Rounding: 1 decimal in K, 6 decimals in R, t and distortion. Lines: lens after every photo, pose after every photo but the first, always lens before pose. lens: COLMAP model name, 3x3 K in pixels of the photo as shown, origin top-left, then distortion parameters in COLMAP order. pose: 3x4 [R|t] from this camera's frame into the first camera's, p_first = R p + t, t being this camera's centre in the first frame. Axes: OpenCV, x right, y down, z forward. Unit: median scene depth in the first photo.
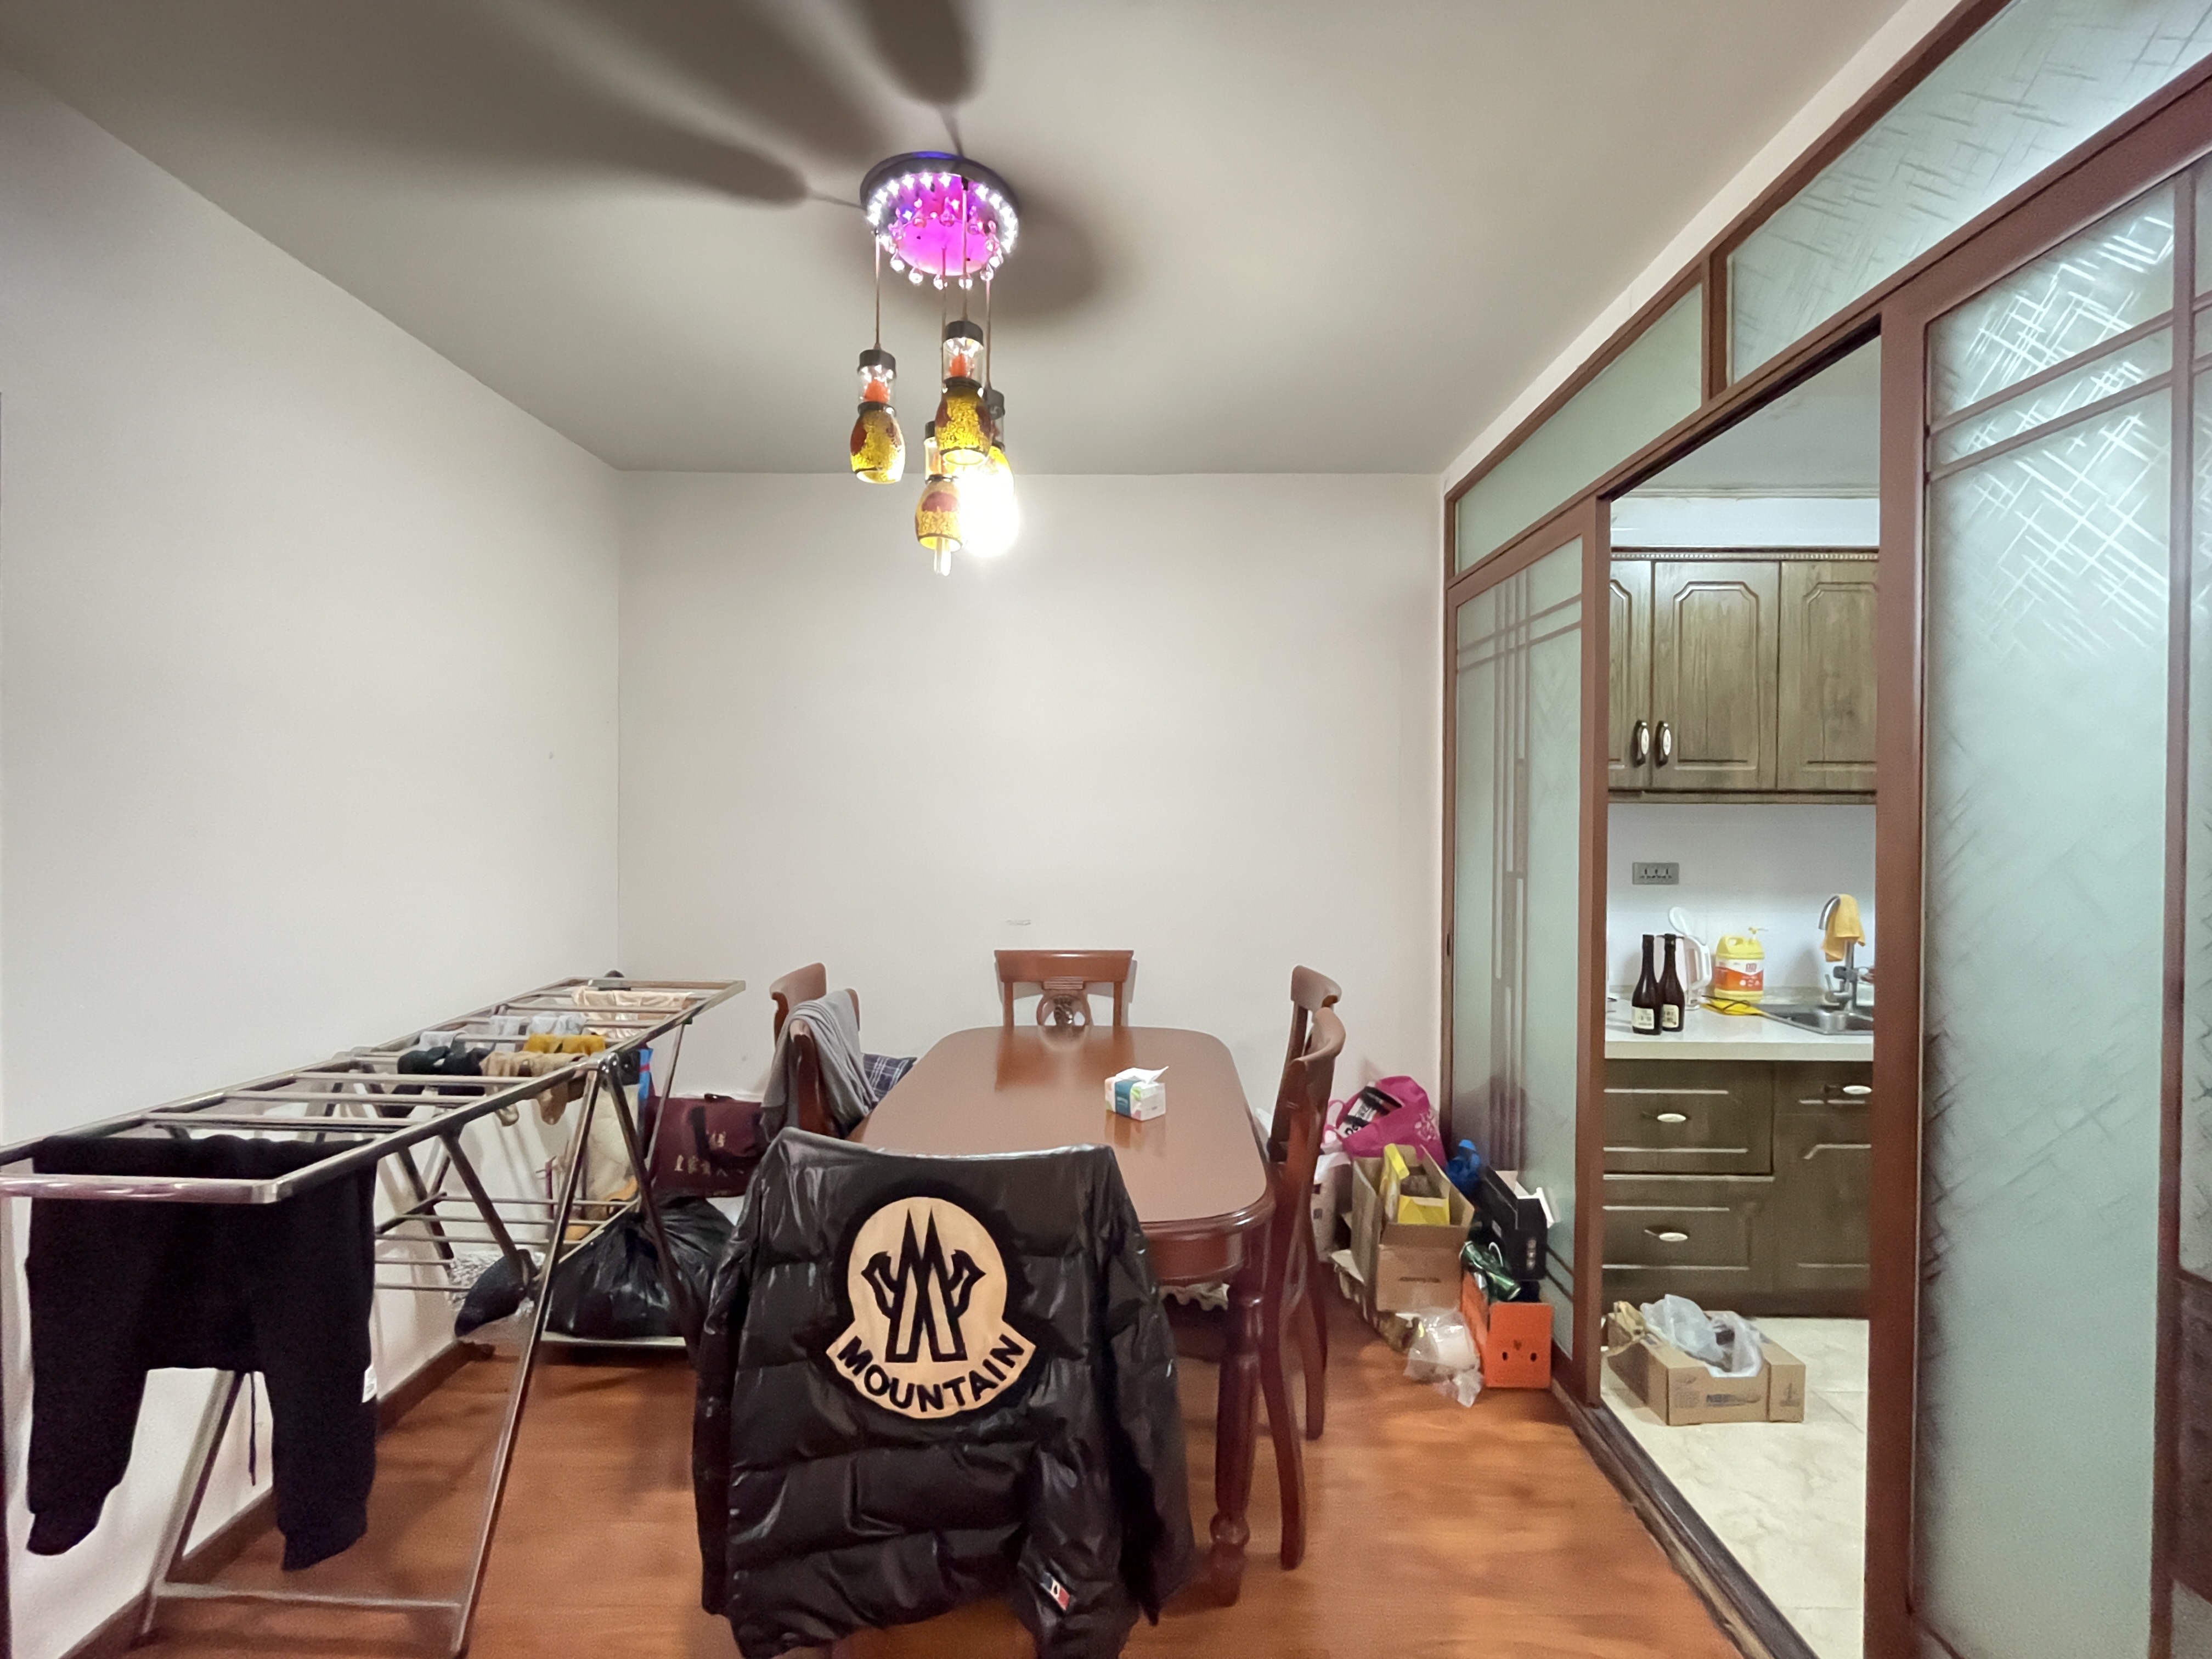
lens RADIAL K [[904.8, 0, 1094.6], [0, 904.8, 826.2], [0, 0, 1]] dist [-0.003076, -0.000414]
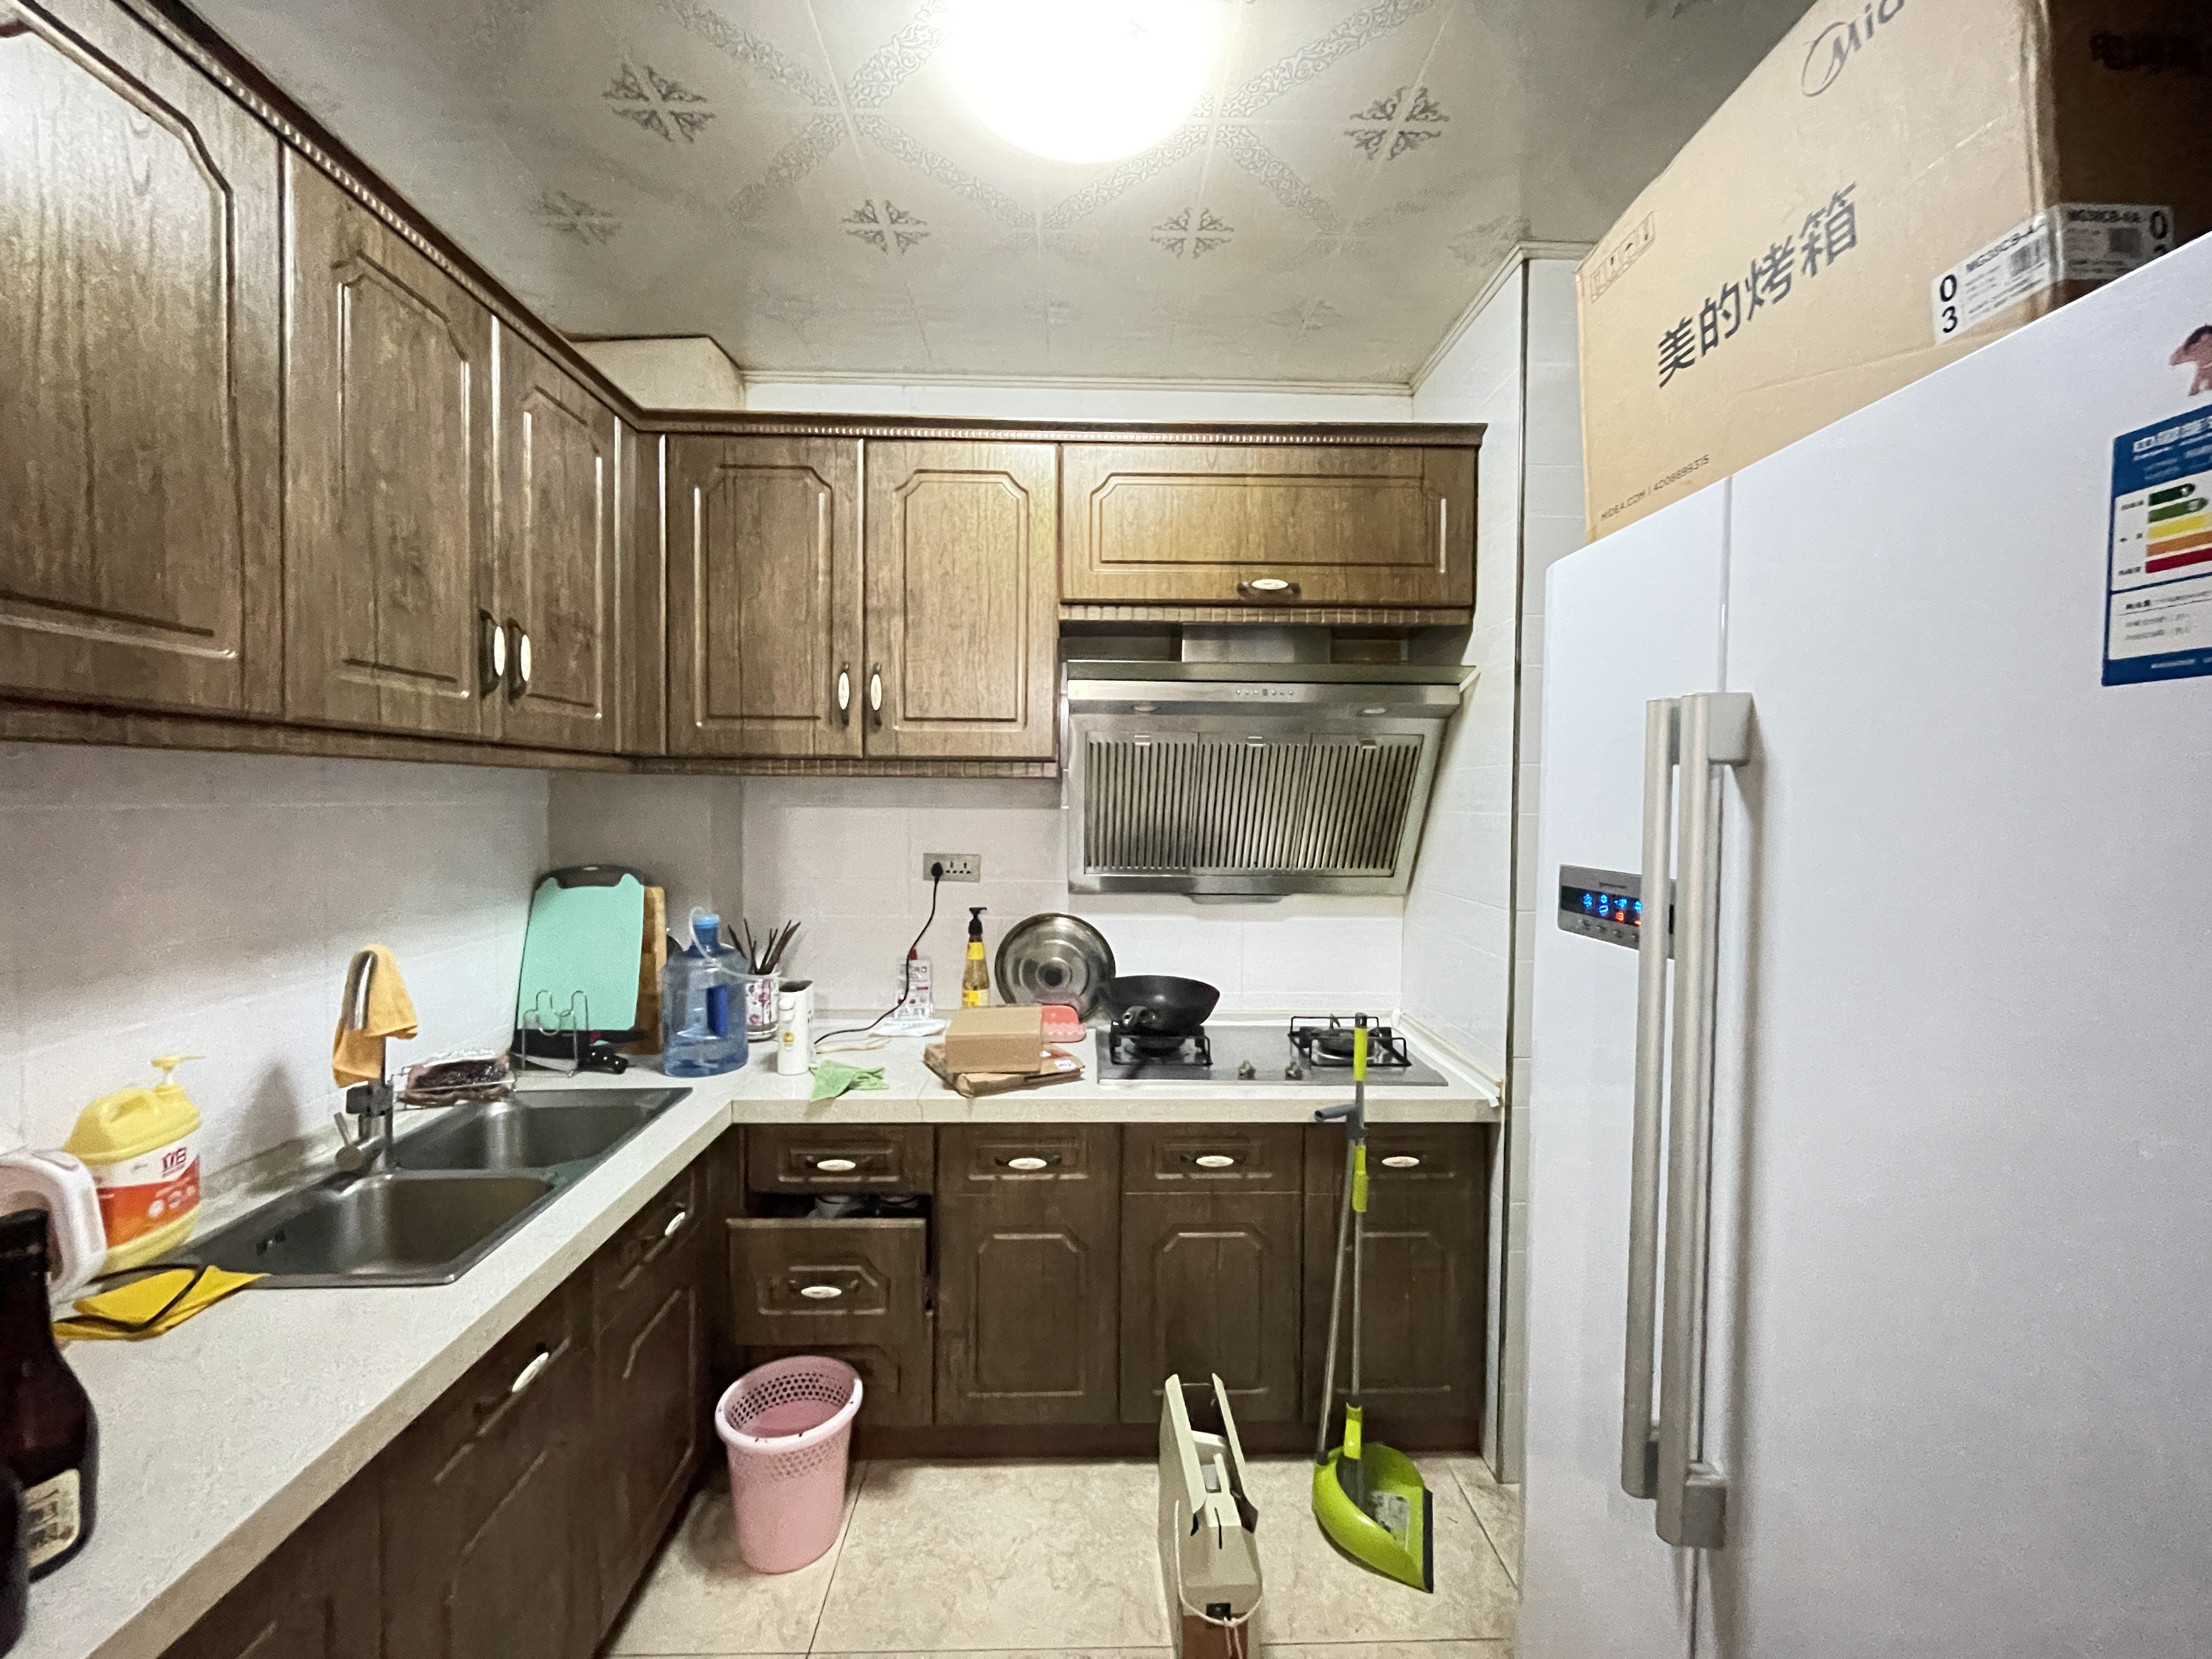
lens RADIAL K [[904.8, 0, 1102.5], [0, 904.8, 826.3], [0, 0, 1]] dist [-0.003076, -0.000414]
pose [[-0.060052, -0.036233, 0.997537, 0.330374], [-0.009681, 0.999315, 0.035715, -0.010538], [-0.998148, -0.007513, -0.060362, 0.656289]]
